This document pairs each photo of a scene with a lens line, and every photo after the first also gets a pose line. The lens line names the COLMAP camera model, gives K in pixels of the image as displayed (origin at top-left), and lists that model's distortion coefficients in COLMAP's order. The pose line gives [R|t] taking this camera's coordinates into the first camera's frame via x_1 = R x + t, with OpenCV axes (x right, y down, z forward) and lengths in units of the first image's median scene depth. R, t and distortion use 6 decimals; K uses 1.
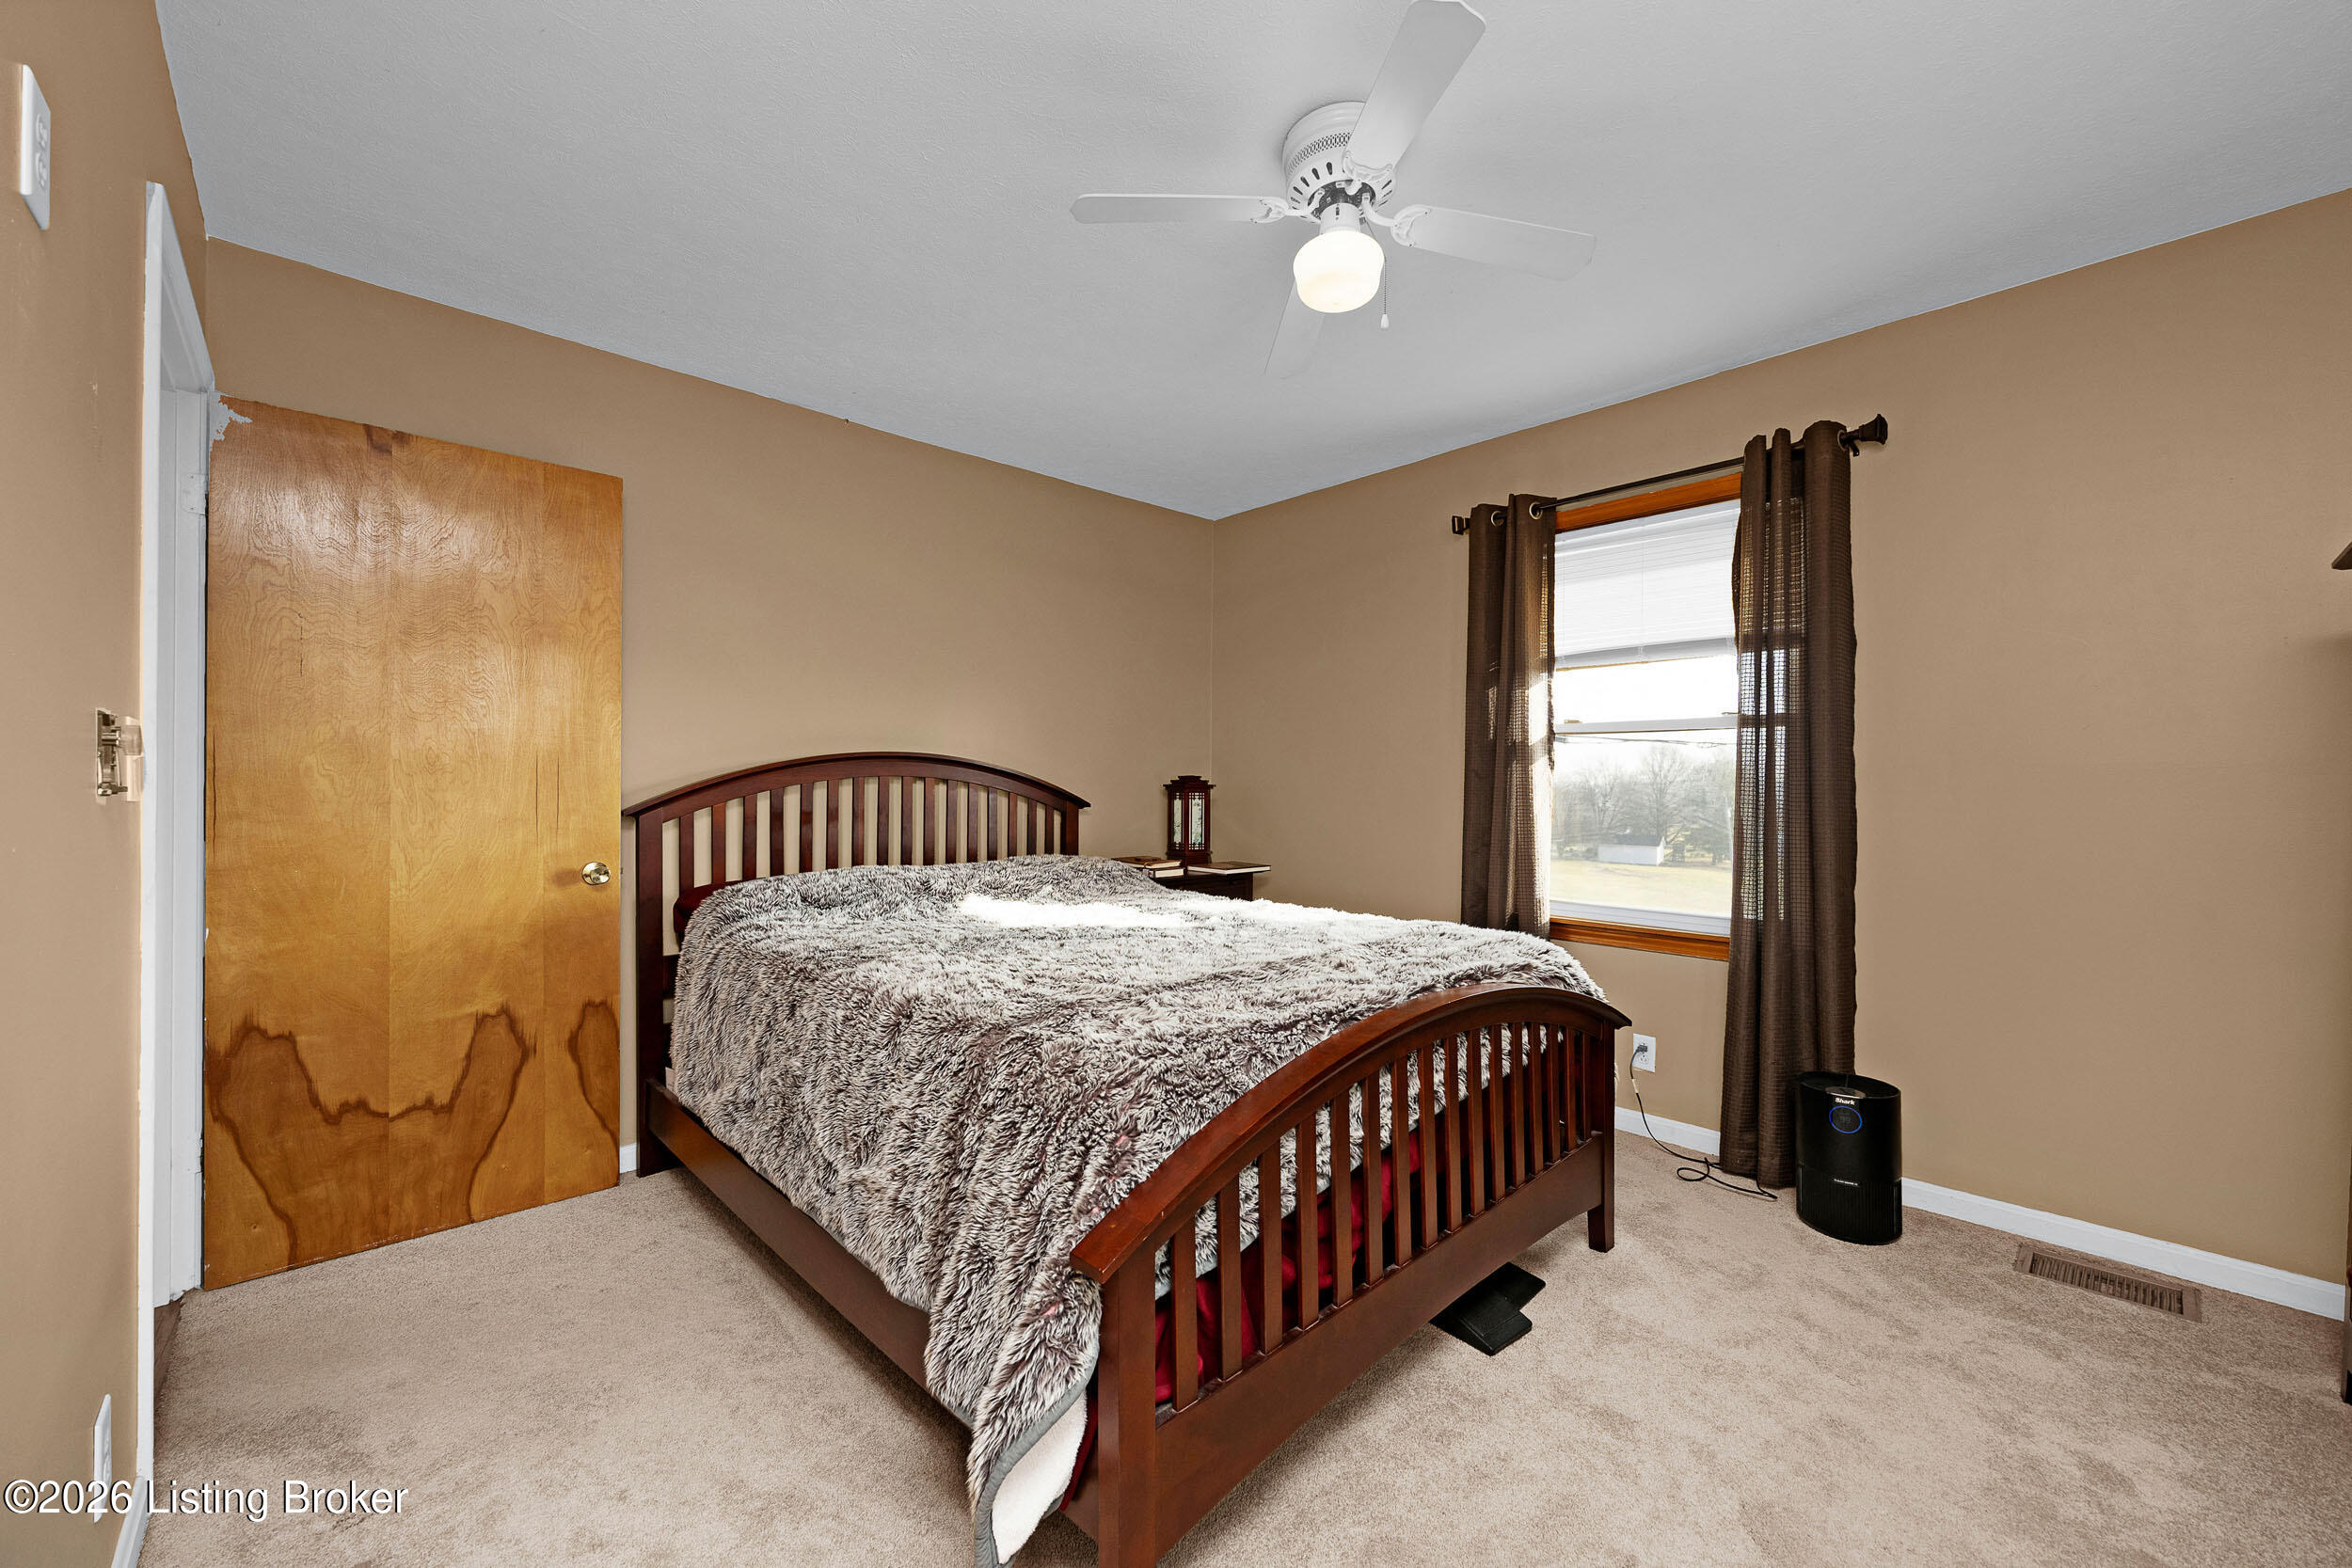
lens RADIAL K [[897.7, 0, 1181.1], [0, 897.7, 779.8], [0, 0, 1]] dist [-0.005278, -0.000244]
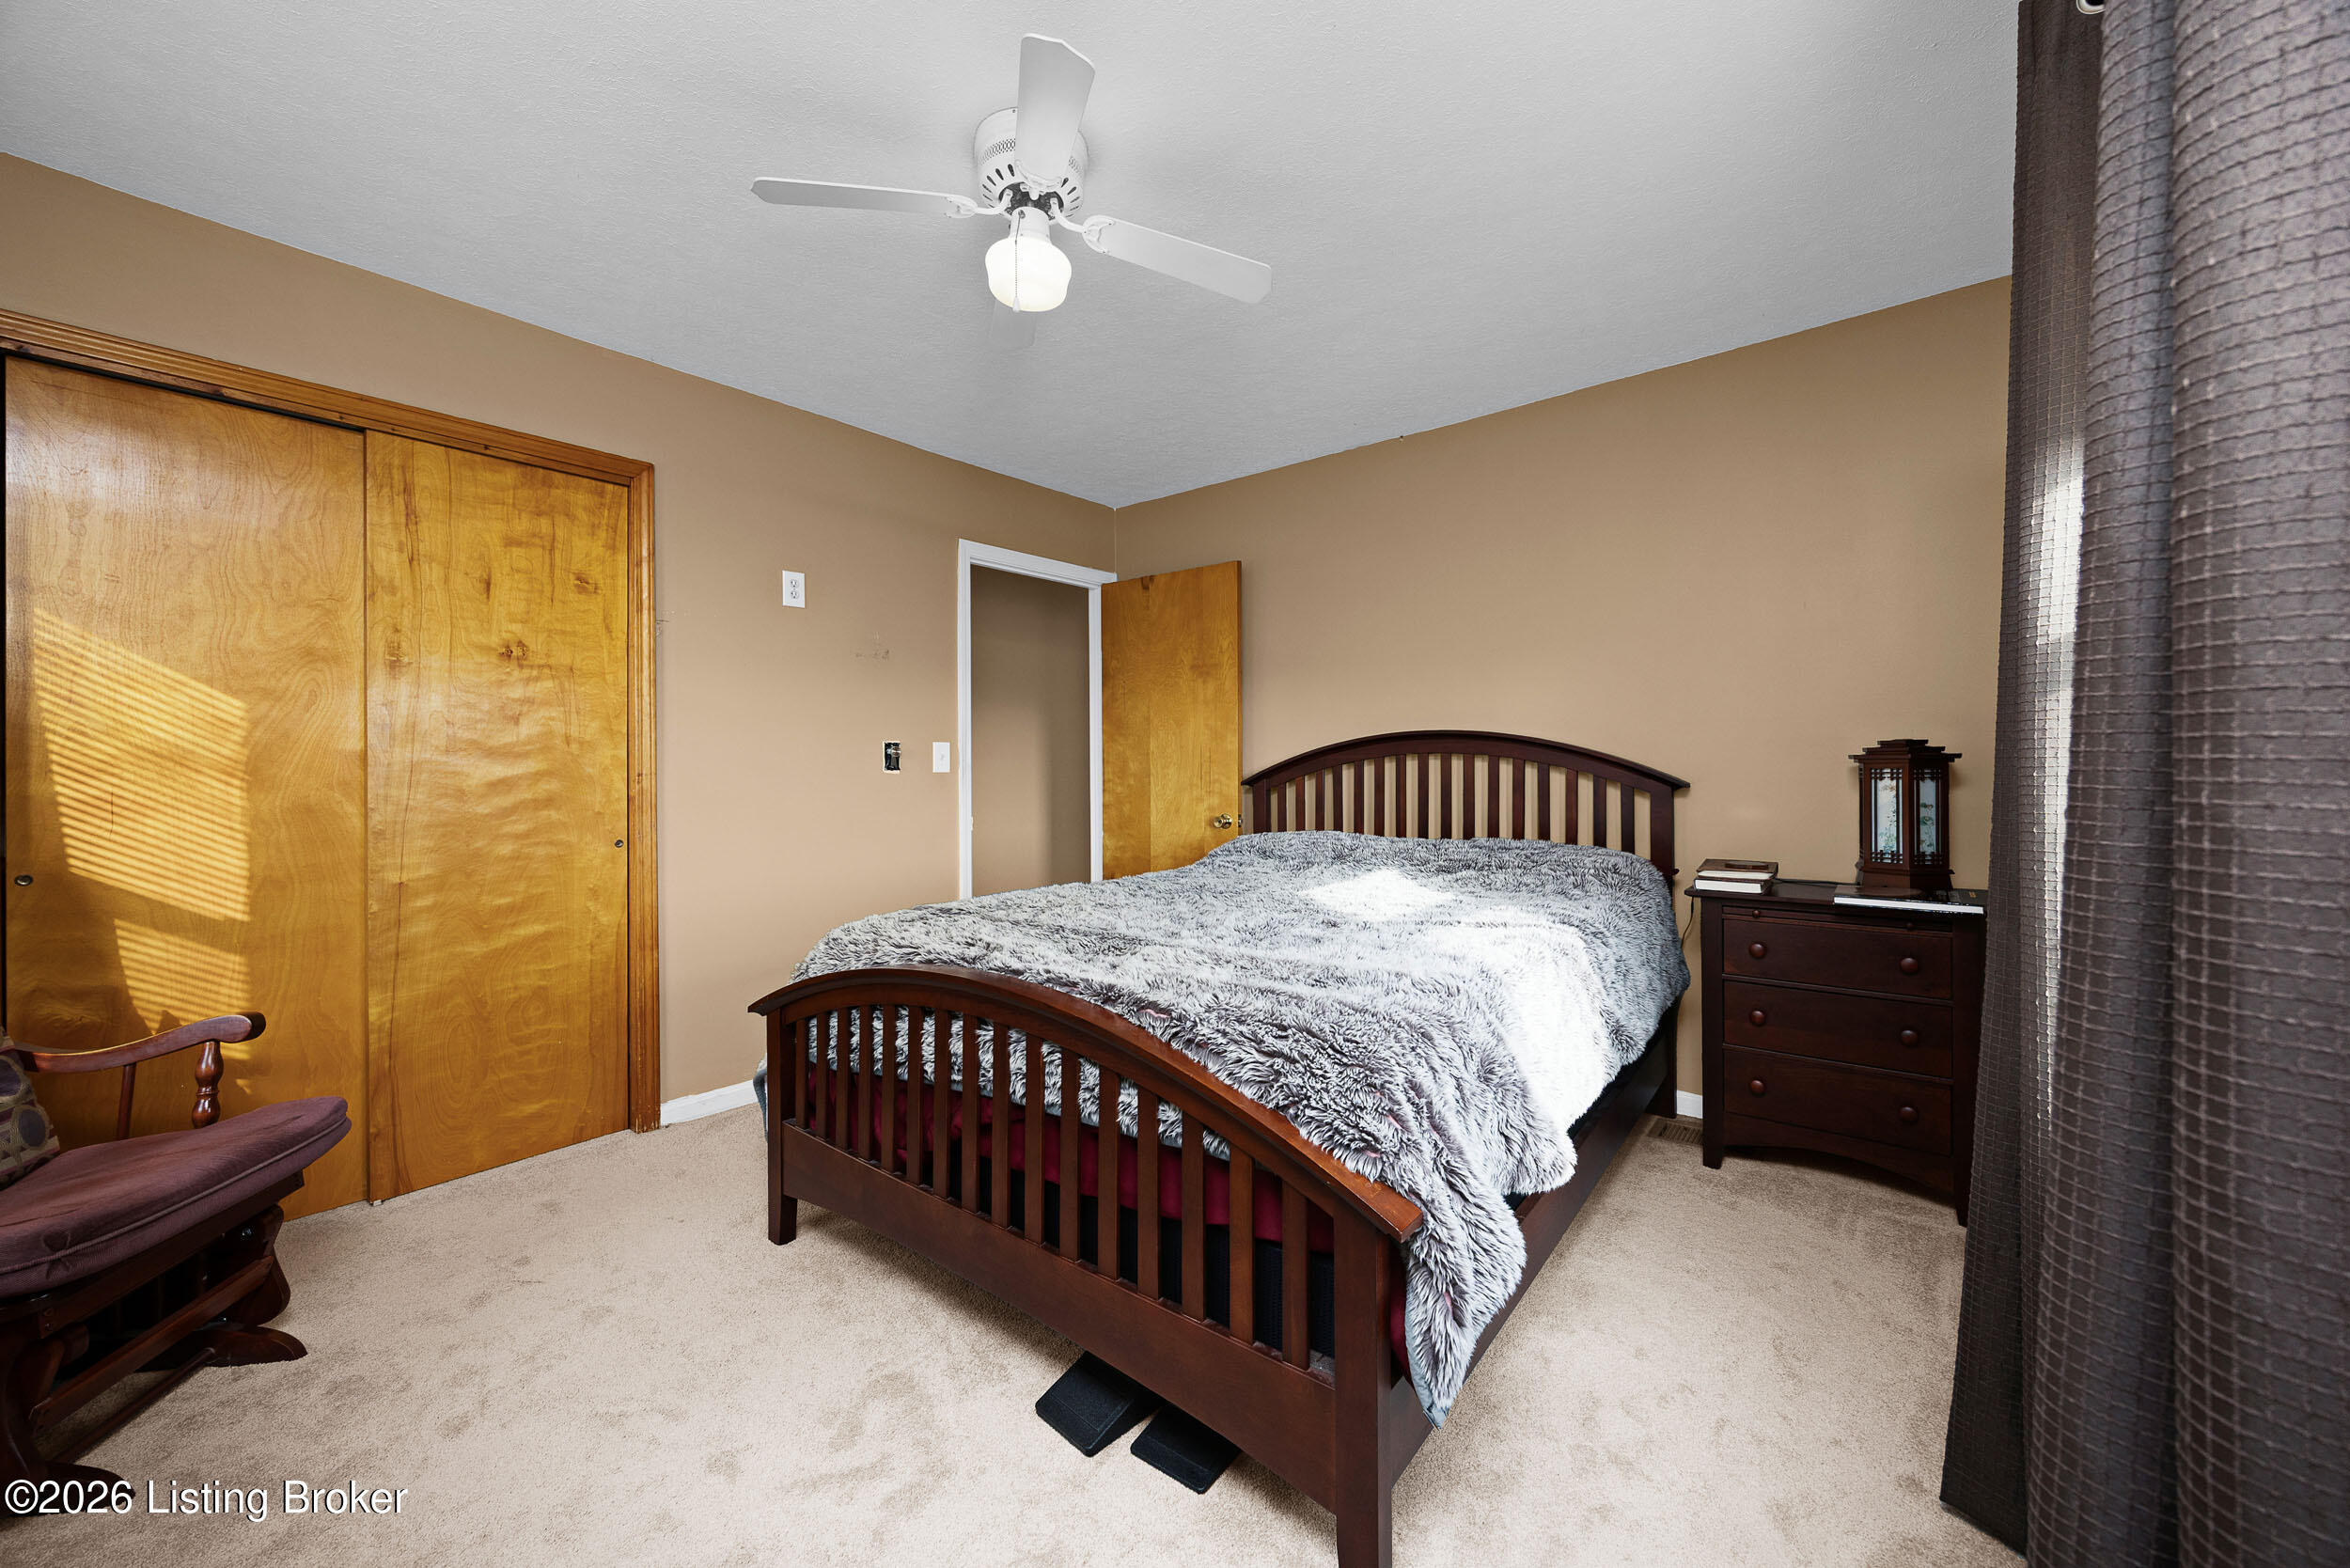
lens RADIAL K [[897.0, 0, 1180.1], [0, 897.0, 779.8], [0, 0, 1]] dist [-0.005278, -0.000244]
pose [[0.137101, 0.016810, -0.990414, 0.742837], [0.014776, 0.999710, 0.019013, 0.002236], [0.990447, -0.017241, 0.136813, 0.619862]]
